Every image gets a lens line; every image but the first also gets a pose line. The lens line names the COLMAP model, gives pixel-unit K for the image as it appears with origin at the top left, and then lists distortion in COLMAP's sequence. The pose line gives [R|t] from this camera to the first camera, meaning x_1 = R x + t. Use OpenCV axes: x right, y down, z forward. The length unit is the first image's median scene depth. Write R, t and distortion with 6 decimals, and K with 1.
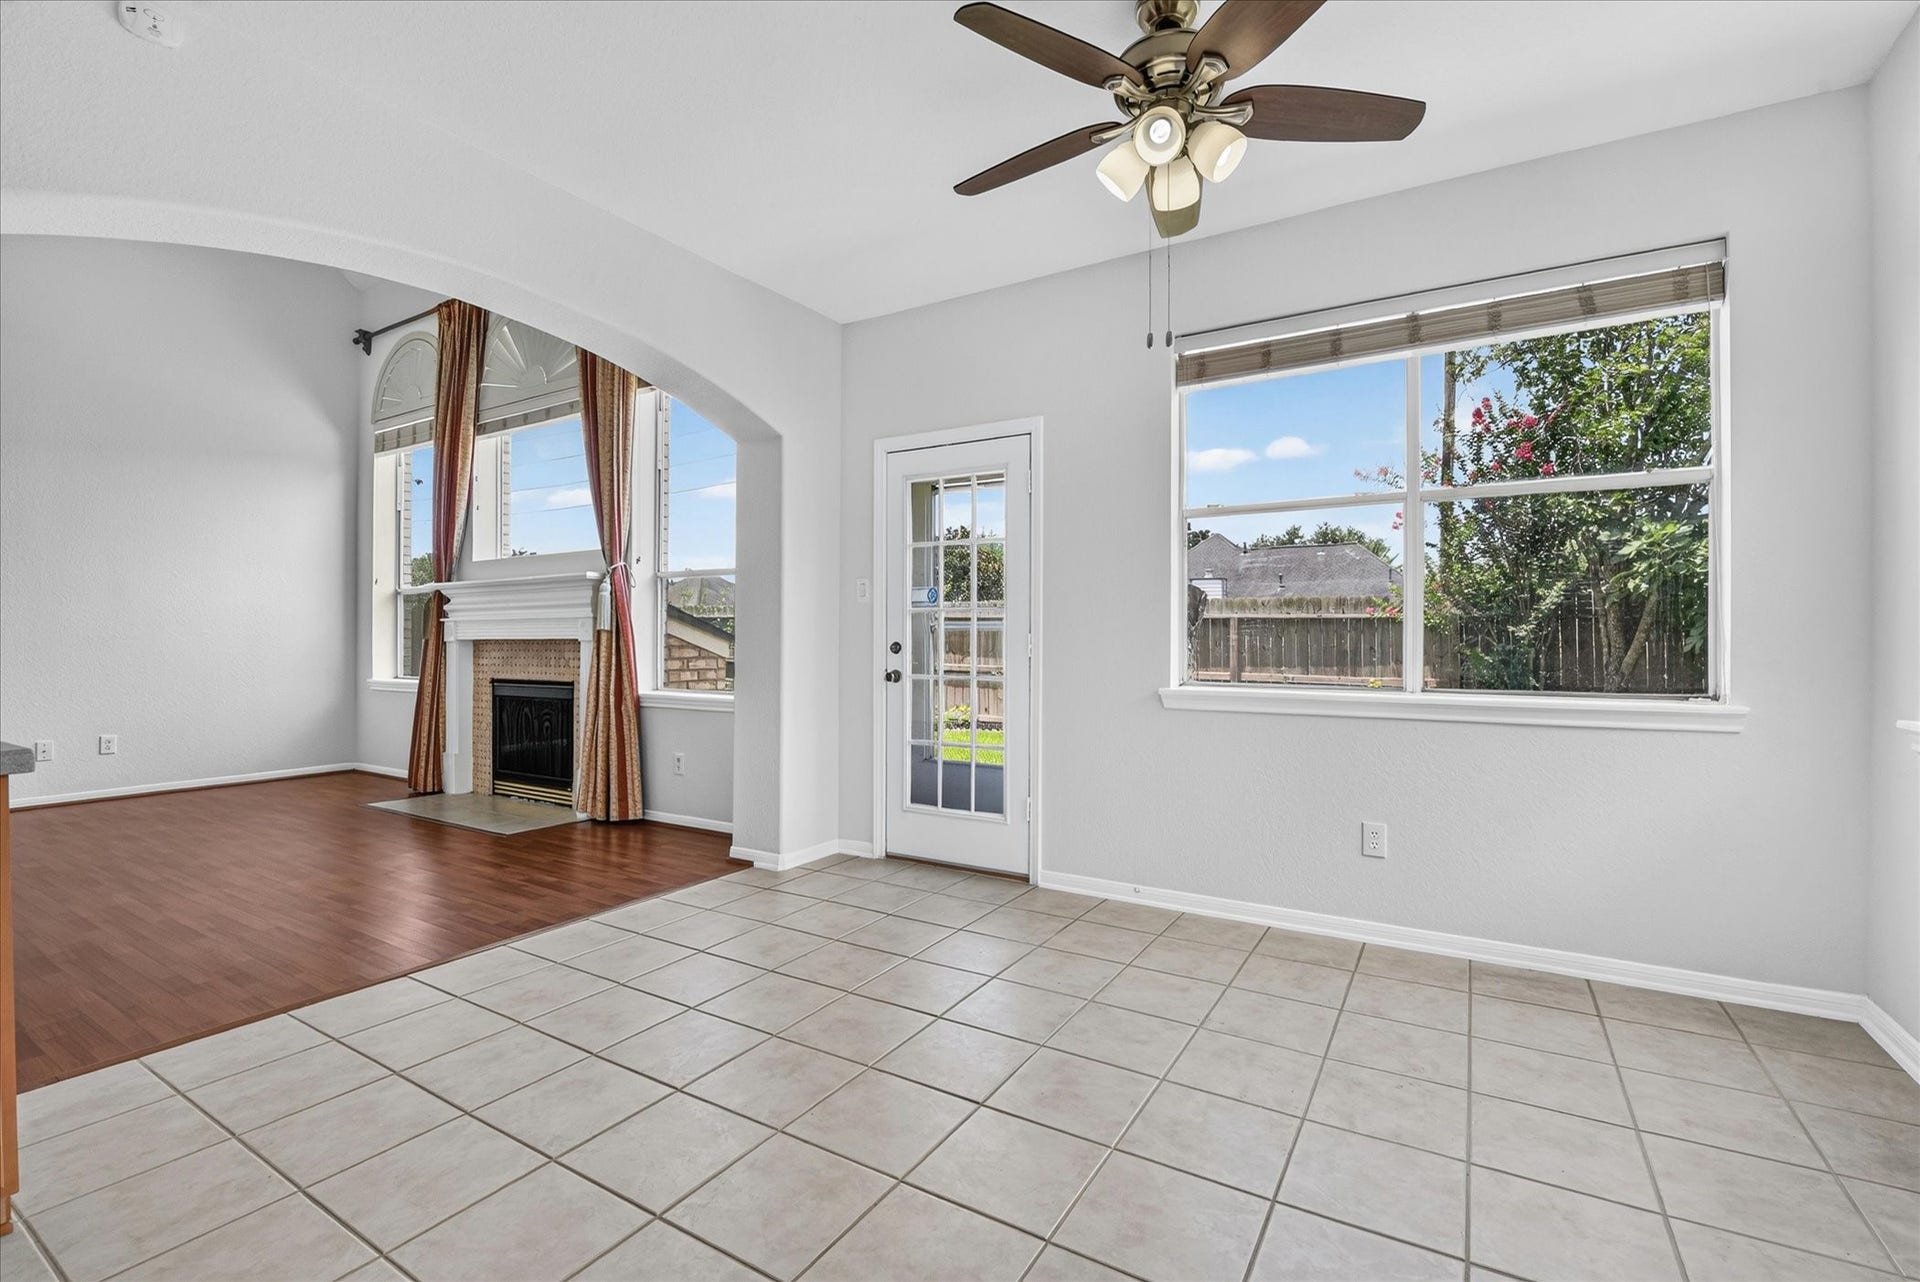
lens RADIAL K [[854.5, 0, 954.0], [0, 854.5, 640.7], [0, 0, 1]] dist [-0.017282, -0.001364]
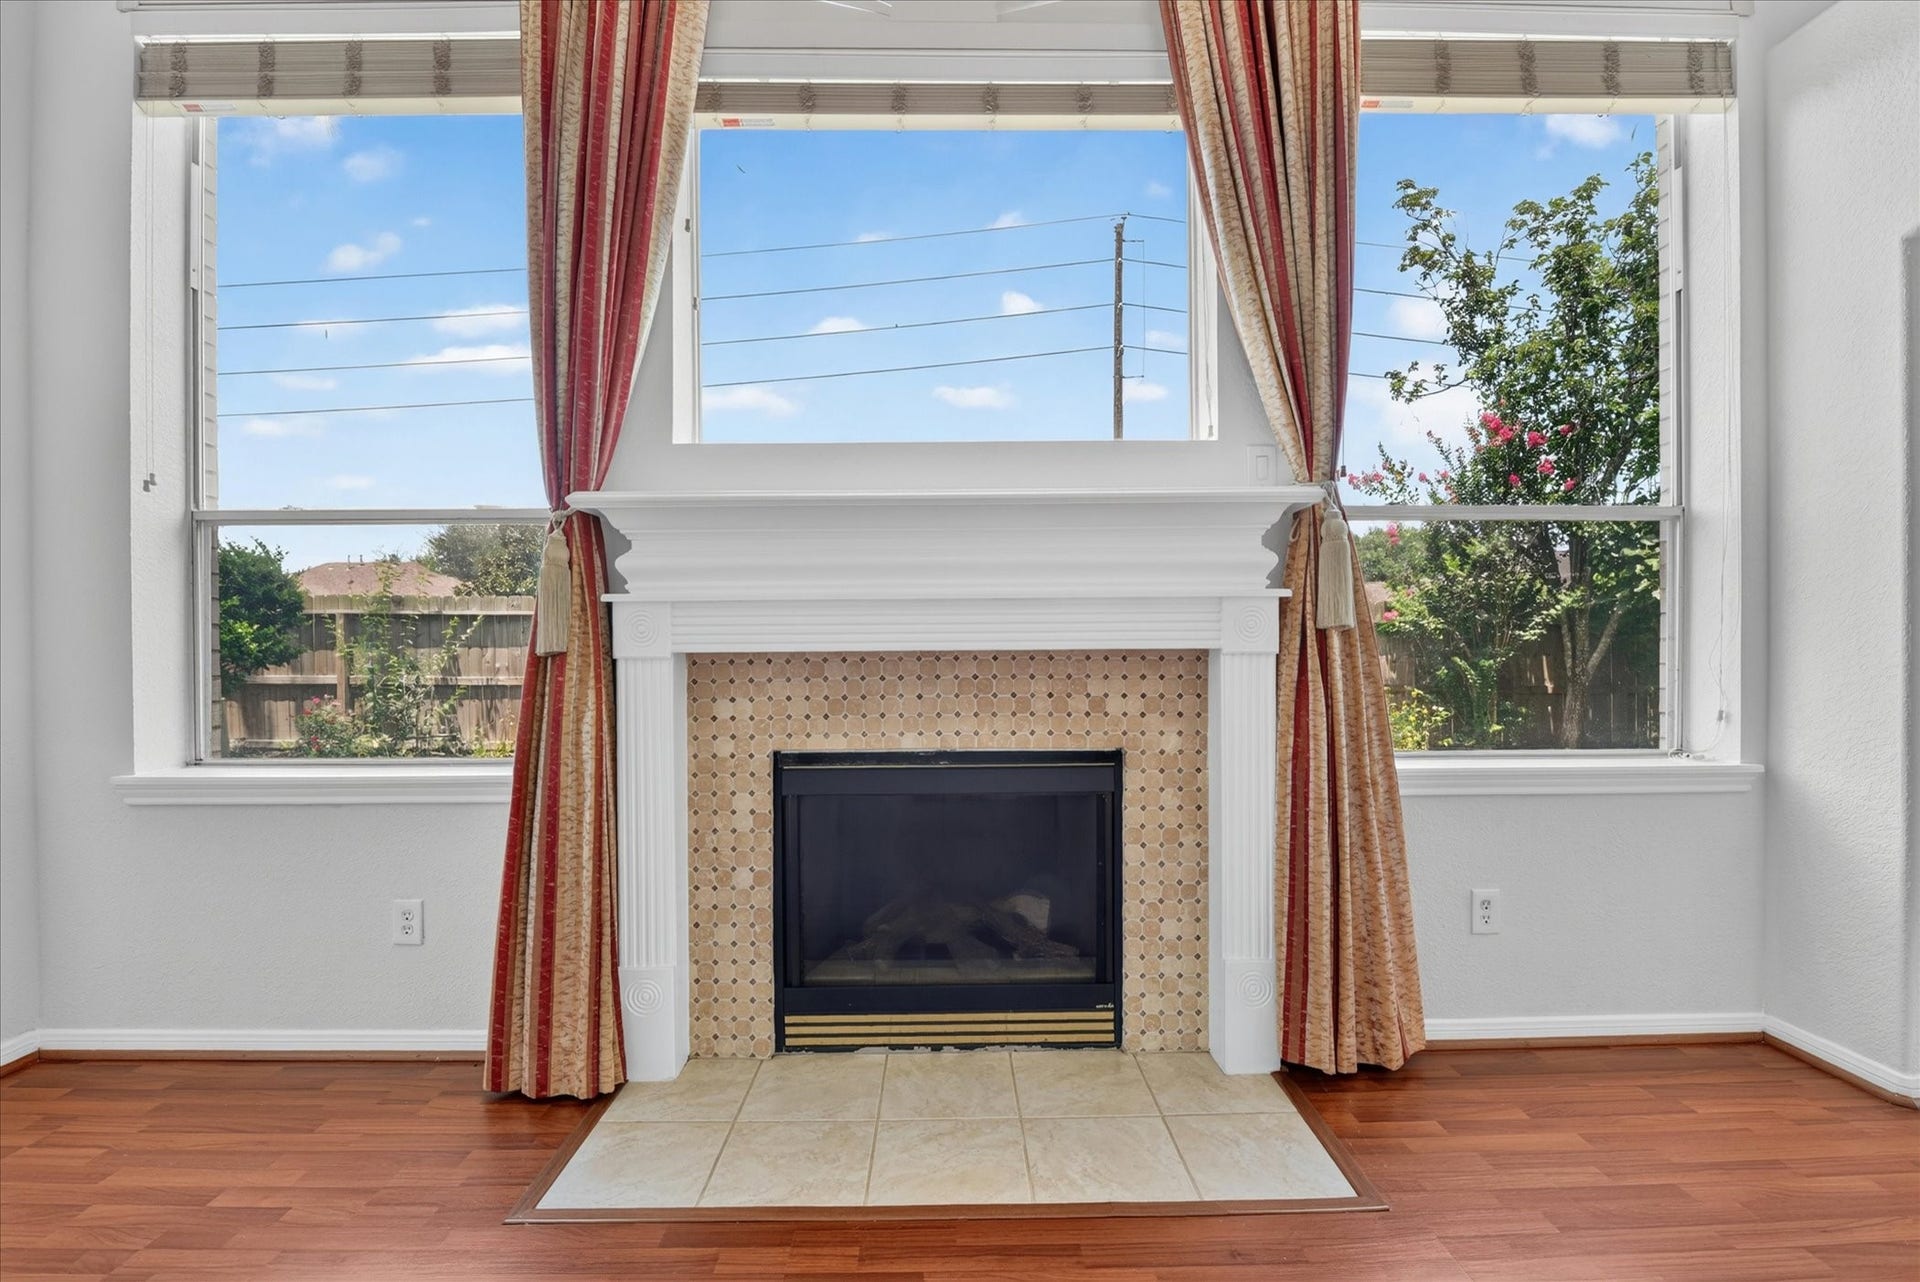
lens RADIAL K [[854.5, 0, 961.6], [0, 854.5, 654.1], [0, 0, 1]] dist [-0.017282, -0.001364]
pose [[0.842661, -0.009709, 0.538357, -0.805484], [0.005224, 0.999938, 0.009856, -0.004412], [-0.538419, -0.005493, 0.842659, 0.747283]]
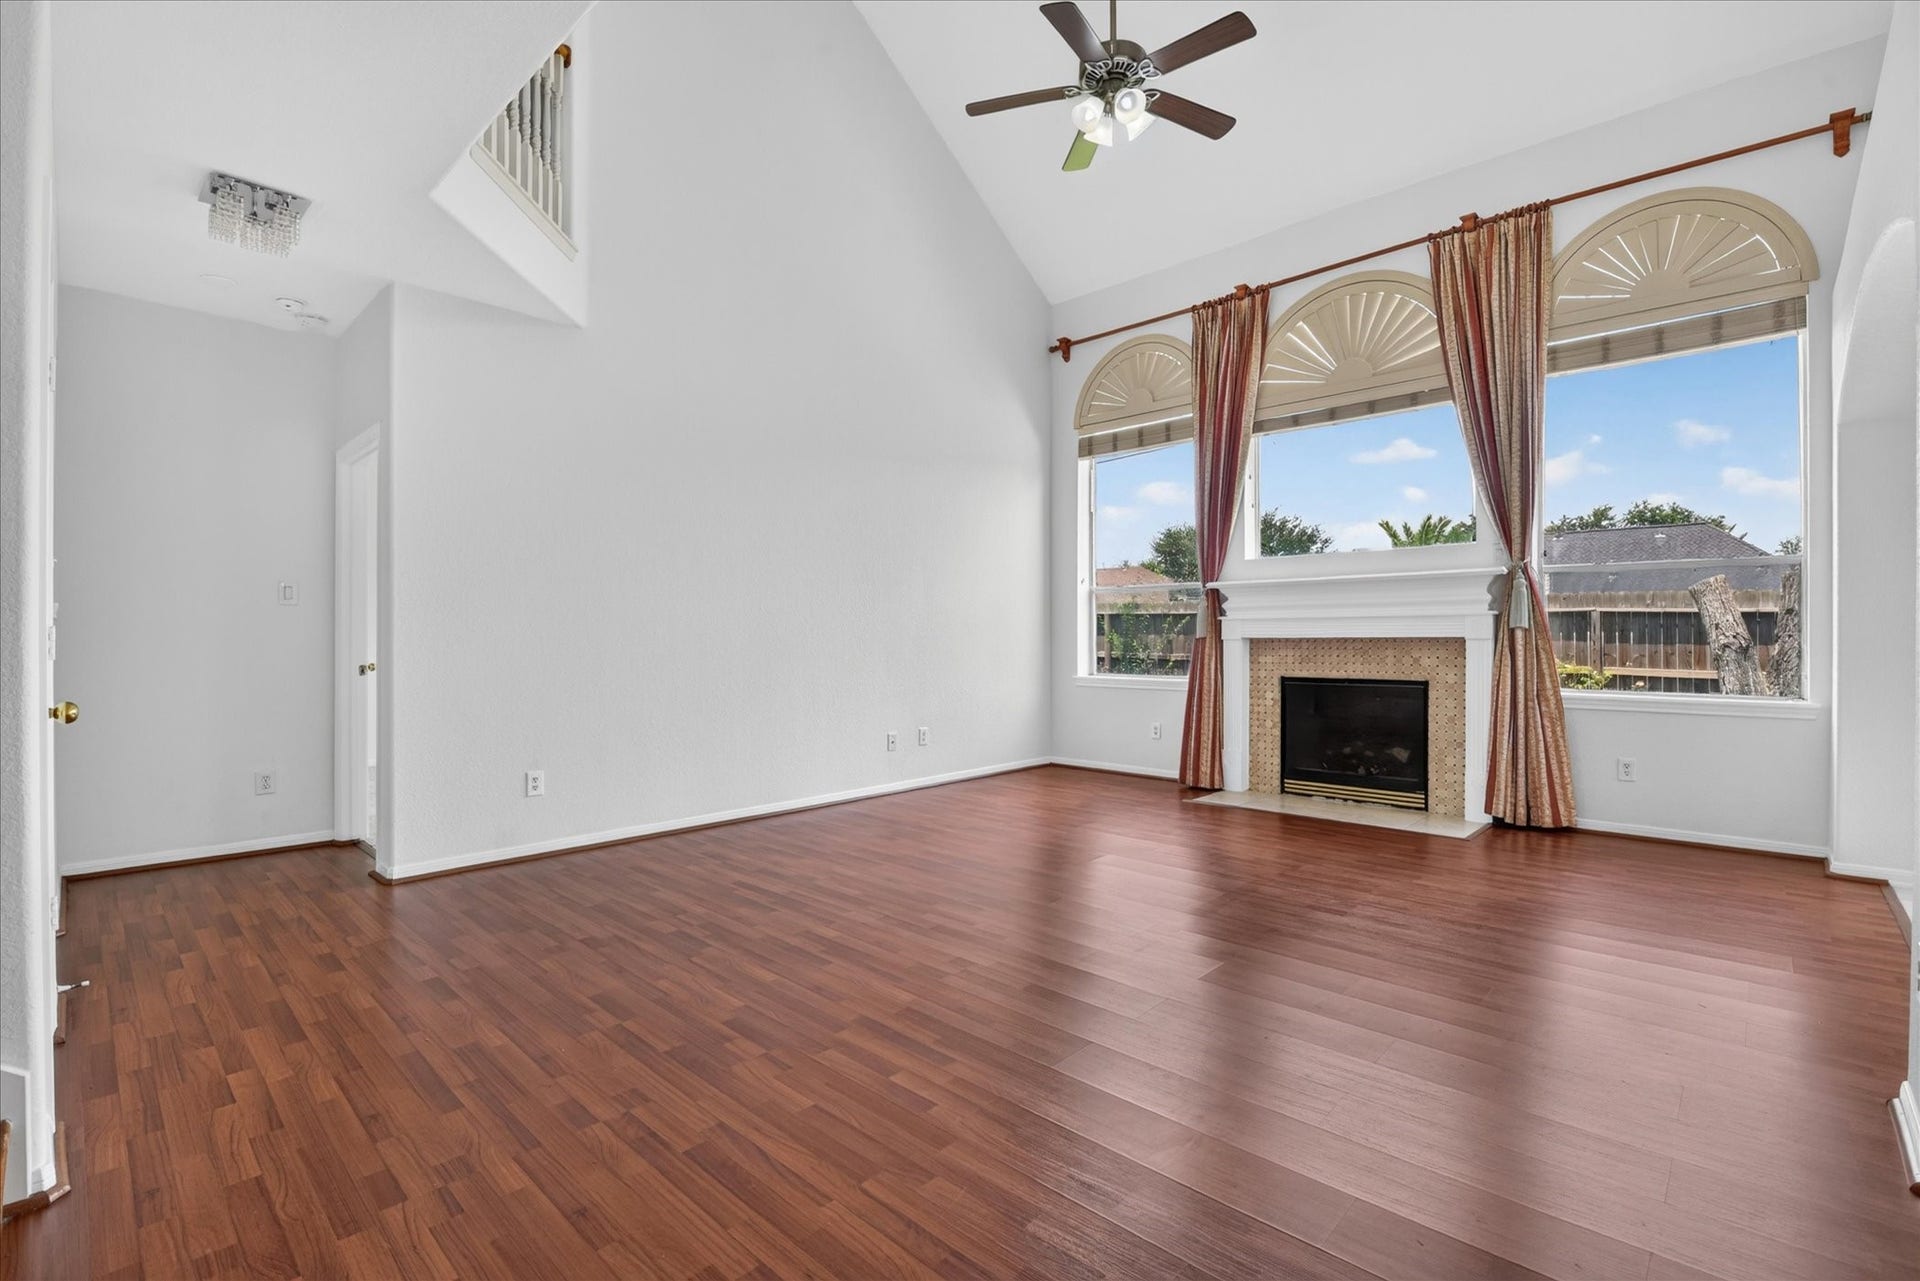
lens RADIAL K [[854.5, 0, 952.3], [0, 854.5, 645.2], [0, 0, 1]] dist [-0.017282, -0.001364]
pose [[0.976394, -0.000208, -0.215998, -0.835182], [0.002577, 0.999940, 0.010685, -0.005008], [0.215983, -0.010989, 0.976335, -0.070121]]
